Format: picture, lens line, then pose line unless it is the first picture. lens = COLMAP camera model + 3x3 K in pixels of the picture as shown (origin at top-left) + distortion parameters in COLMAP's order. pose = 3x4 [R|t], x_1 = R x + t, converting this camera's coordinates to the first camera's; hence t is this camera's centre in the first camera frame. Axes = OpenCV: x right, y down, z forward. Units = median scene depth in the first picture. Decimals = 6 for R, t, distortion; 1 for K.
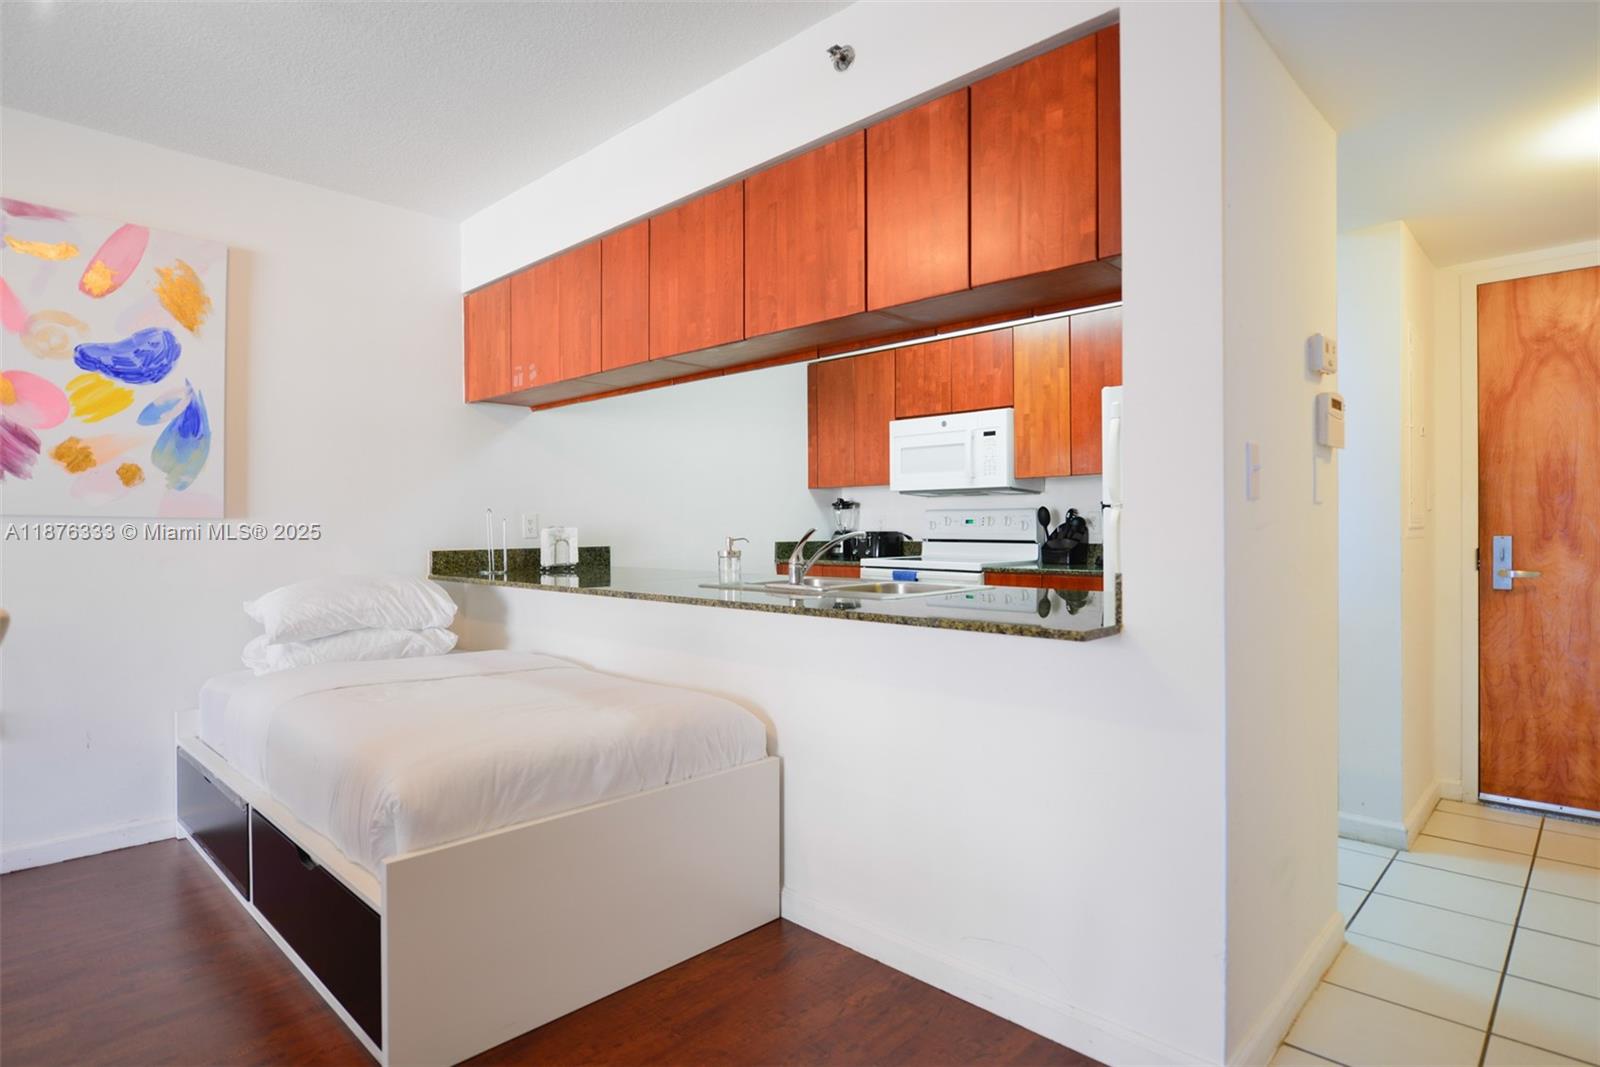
lens RADIAL K [[856.2, 0, 800.0], [0, 856.2, 533.5], [0, 0, 1]] dist [-0.000574, -0.000762]
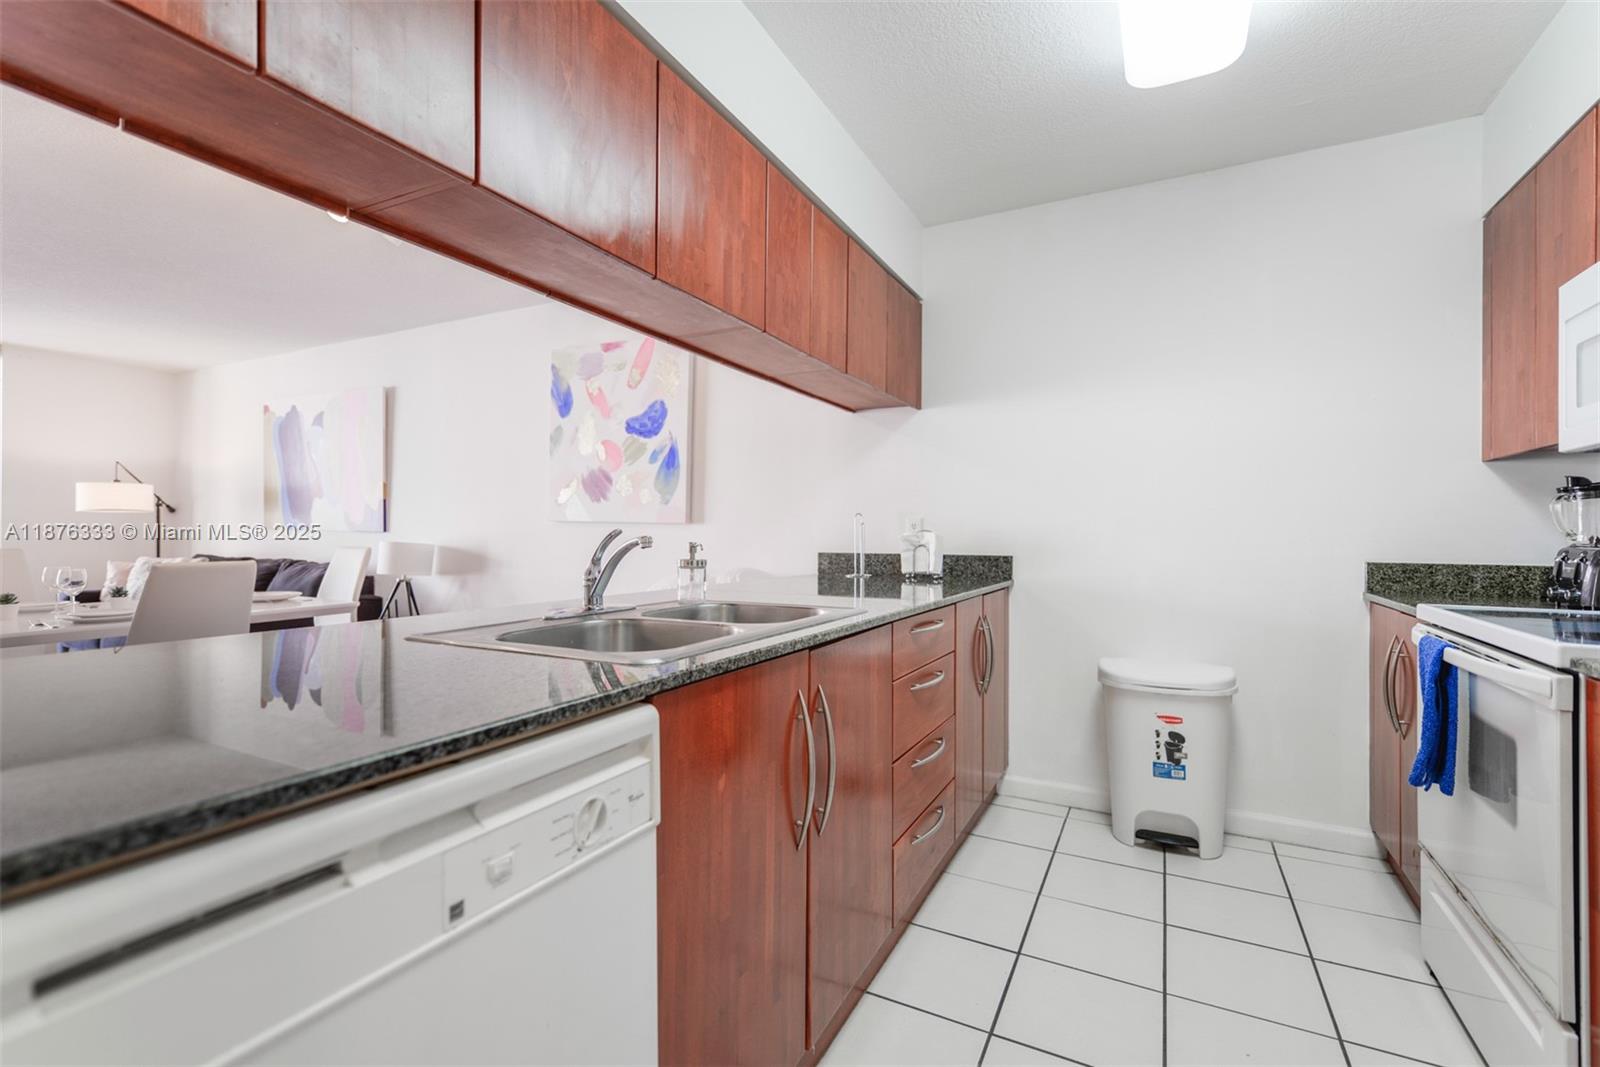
lens RADIAL K [[715.8, 0, 802.0], [0, 715.8, 530.7], [0, 0, 1]] dist [0.008716, -0.000678]
pose [[0.284395, 0.002572, -0.958704, 0.391947], [-0.016118, 0.999868, -0.002100, -0.004598], [0.958572, 0.016050, 0.284399, 0.622835]]
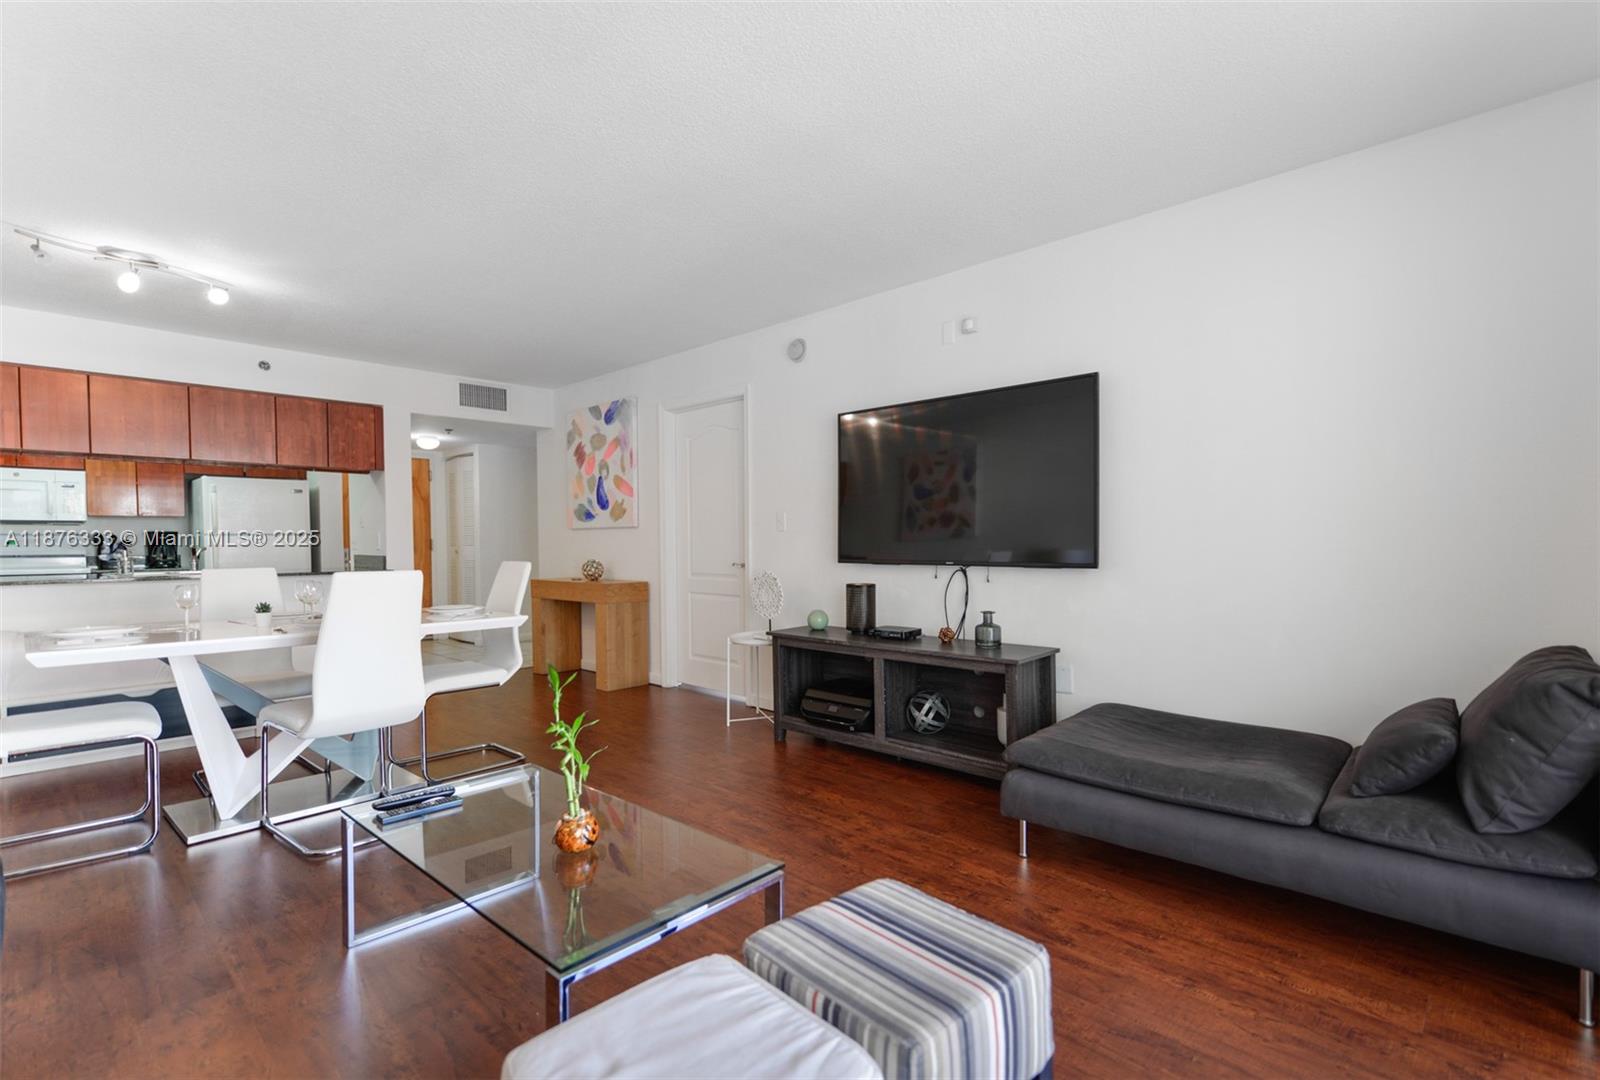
lens RADIAL K [[739.2, 0, 802.4], [0, 739.2, 559.3], [0, 0, 1]] dist [0.011040, 0.000020]
pose [[-0.004065, -0.022047, 0.999749, -1.185076], [0.016692, 0.999616, 0.022112, 0.008522], [-0.999852, 0.016777, -0.003695, -0.334107]]
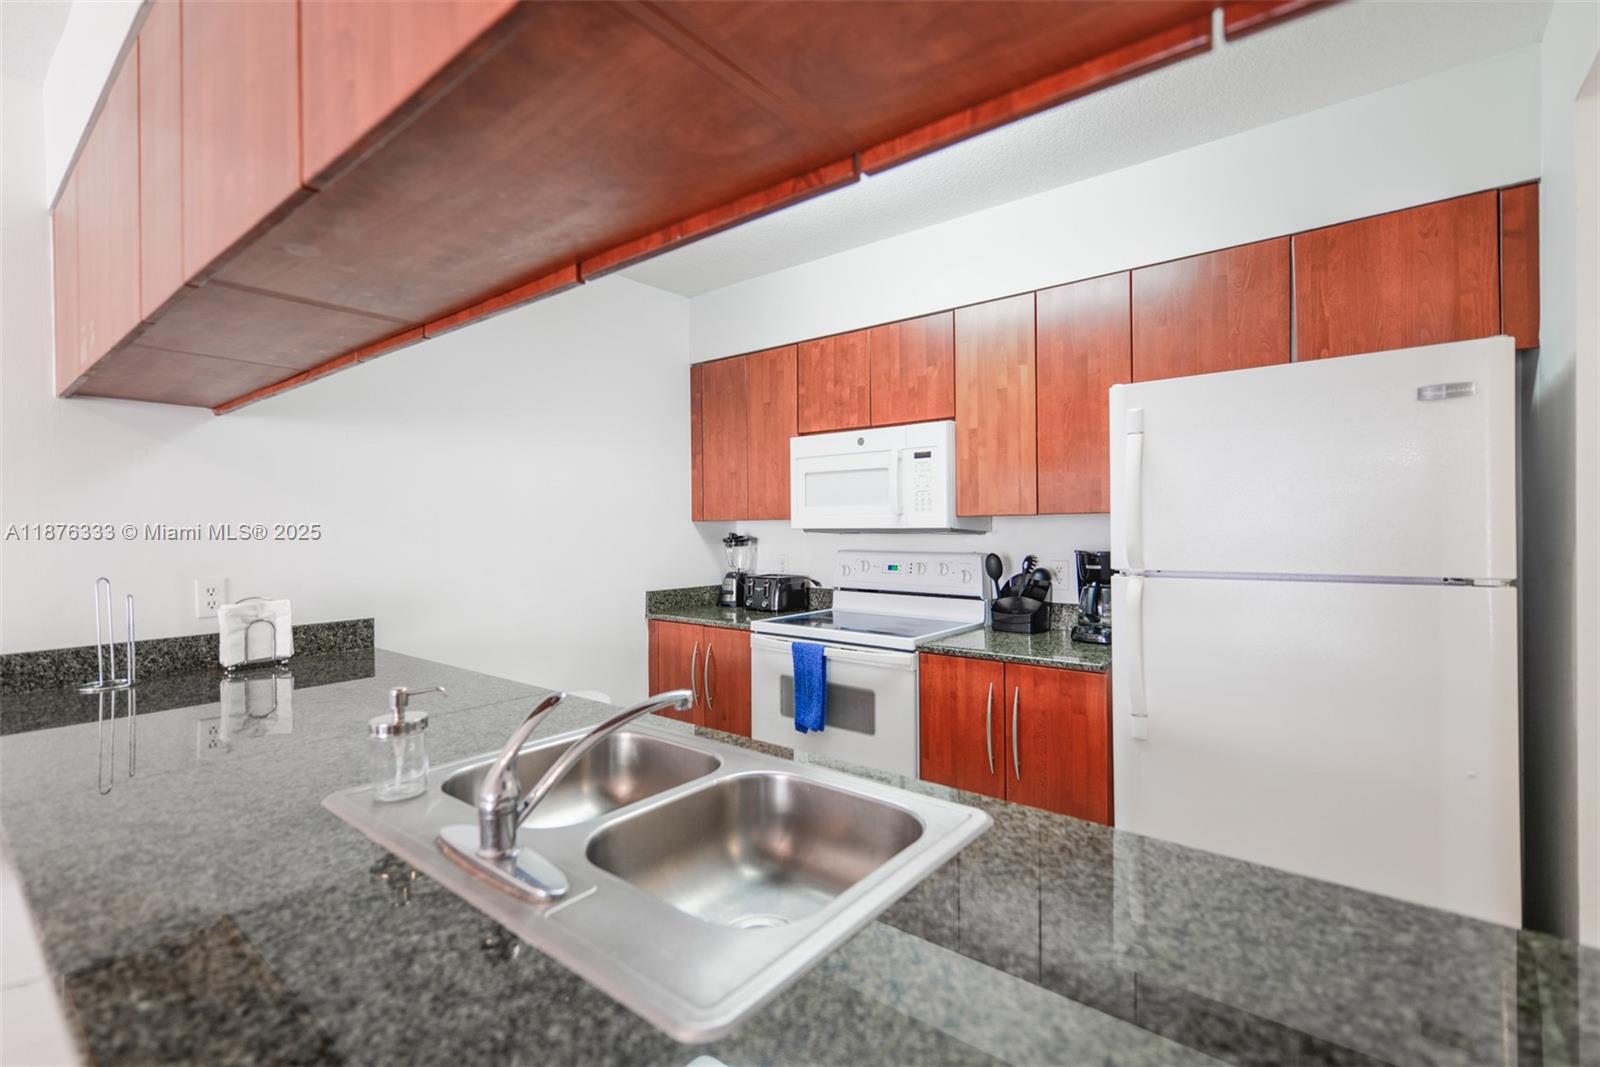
lens RADIAL K [[715.8, 0, 802.0], [0, 715.8, 530.7], [0, 0, 1]] dist [0.008716, -0.000678]
pose [[0.995515, -0.002921, 0.094556, 0.062242], [0.003308, 0.999987, -0.003928, -0.051679], [-0.094544, 0.004223, 0.995512, 0.413693]]
